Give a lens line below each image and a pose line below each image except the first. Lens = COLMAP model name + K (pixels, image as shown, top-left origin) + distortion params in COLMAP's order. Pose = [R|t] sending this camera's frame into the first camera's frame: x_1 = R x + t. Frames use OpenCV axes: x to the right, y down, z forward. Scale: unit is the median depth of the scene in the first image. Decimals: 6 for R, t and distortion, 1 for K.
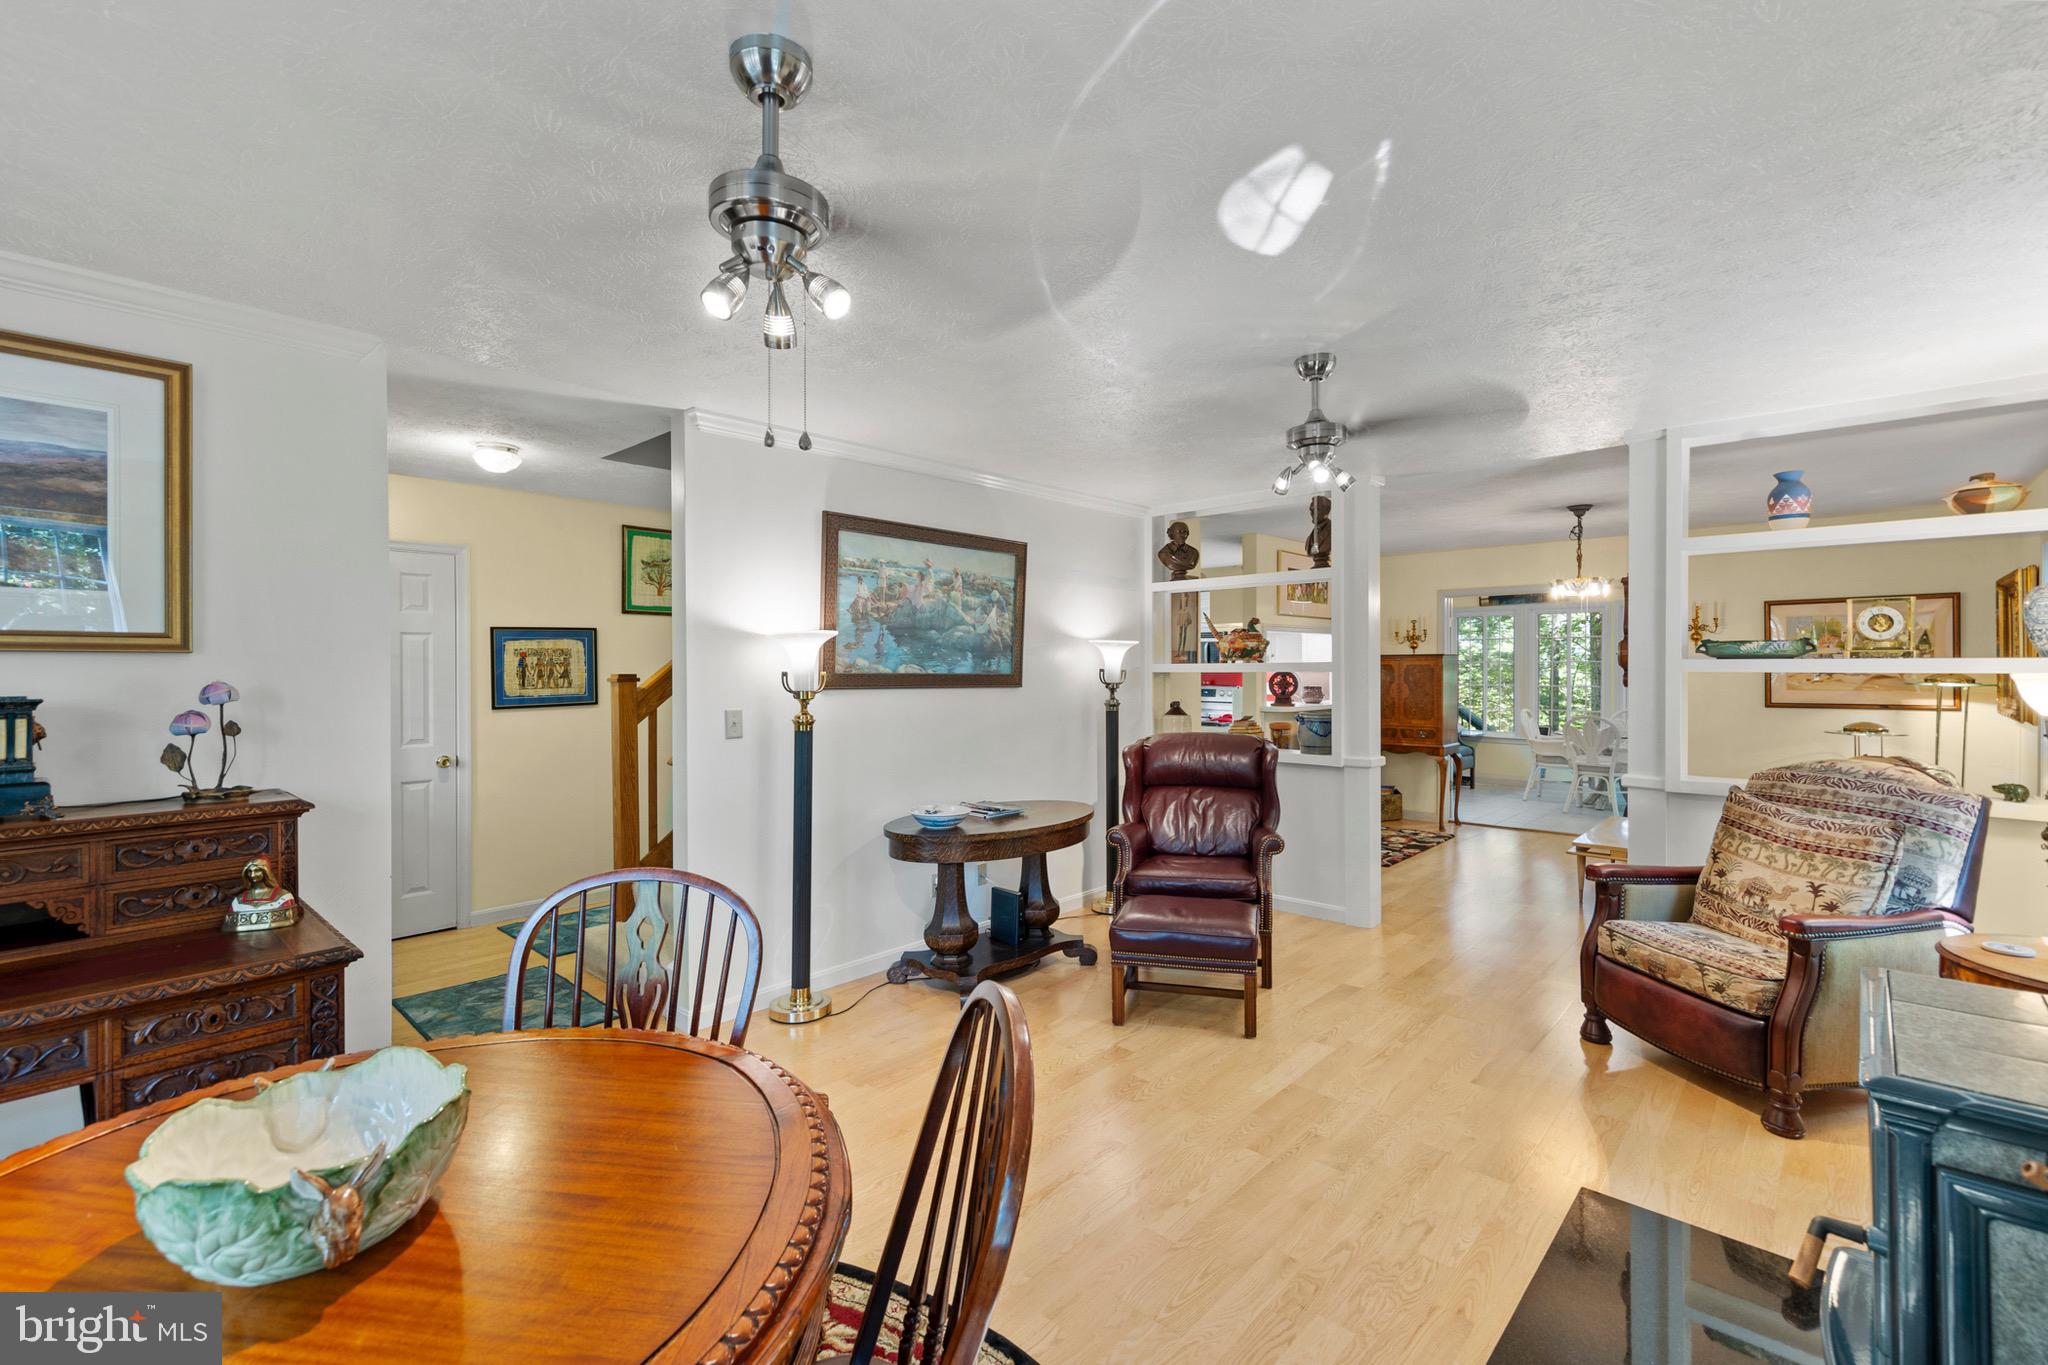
lens RADIAL K [[884.1, 0, 1036.0], [0, 884.1, 678.4], [0, 0, 1]] dist [0.011823, 0.000200]
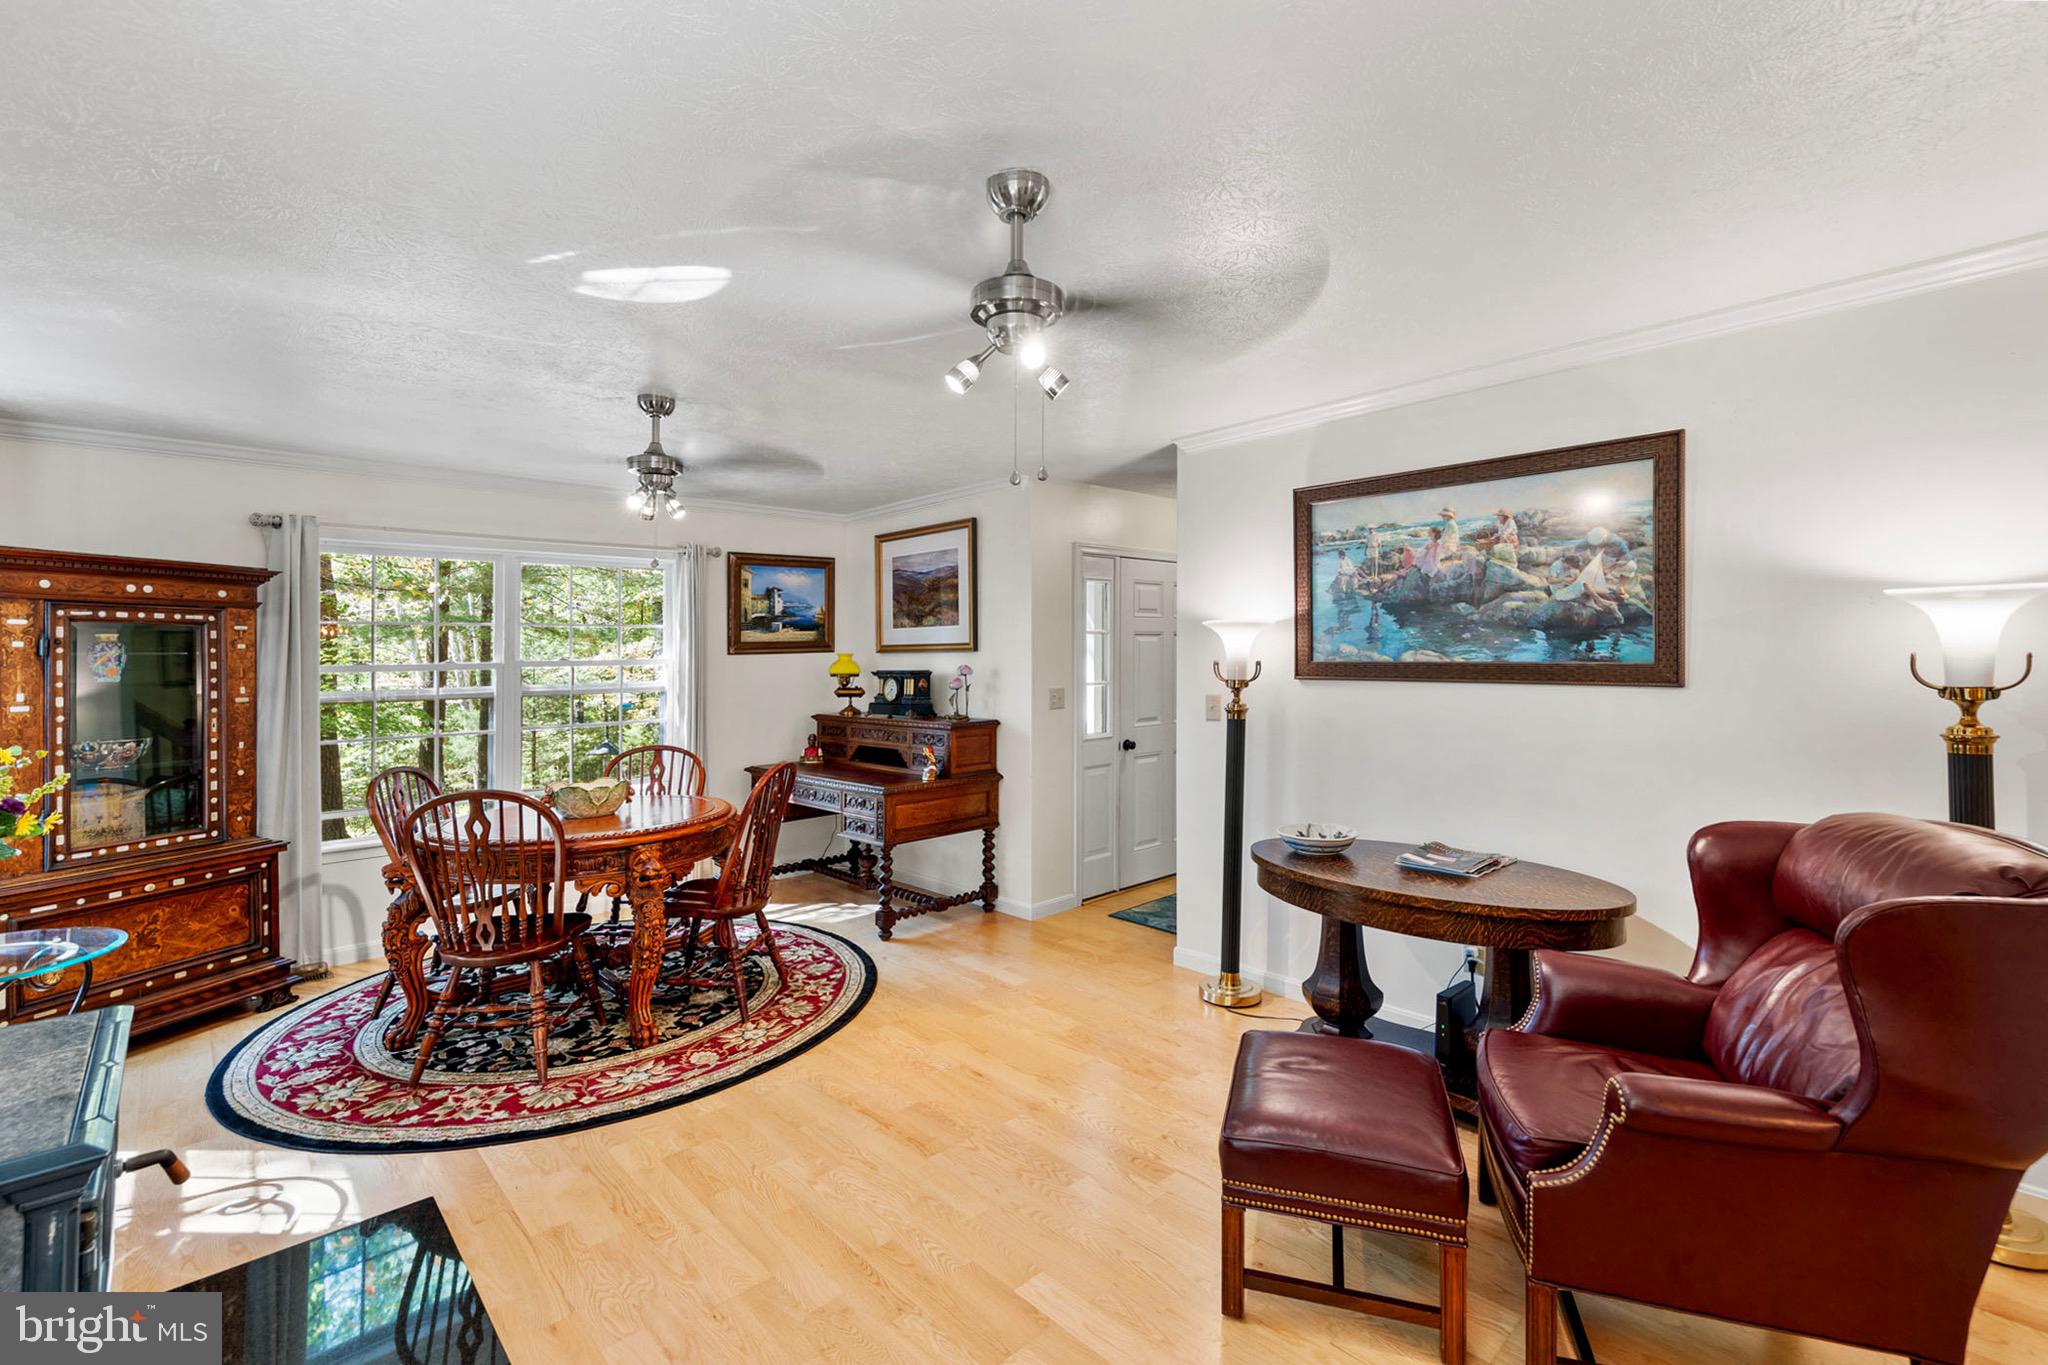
lens RADIAL K [[884.1, 0, 1035.6], [0, 884.1, 663.3], [0, 0, 1]] dist [0.011823, 0.000200]
pose [[-0.048480, 0.009013, -0.998783, 0.658044], [-0.000545, 0.999959, 0.009050, -0.011737], [0.998824, 0.000983, -0.048473, 0.714016]]
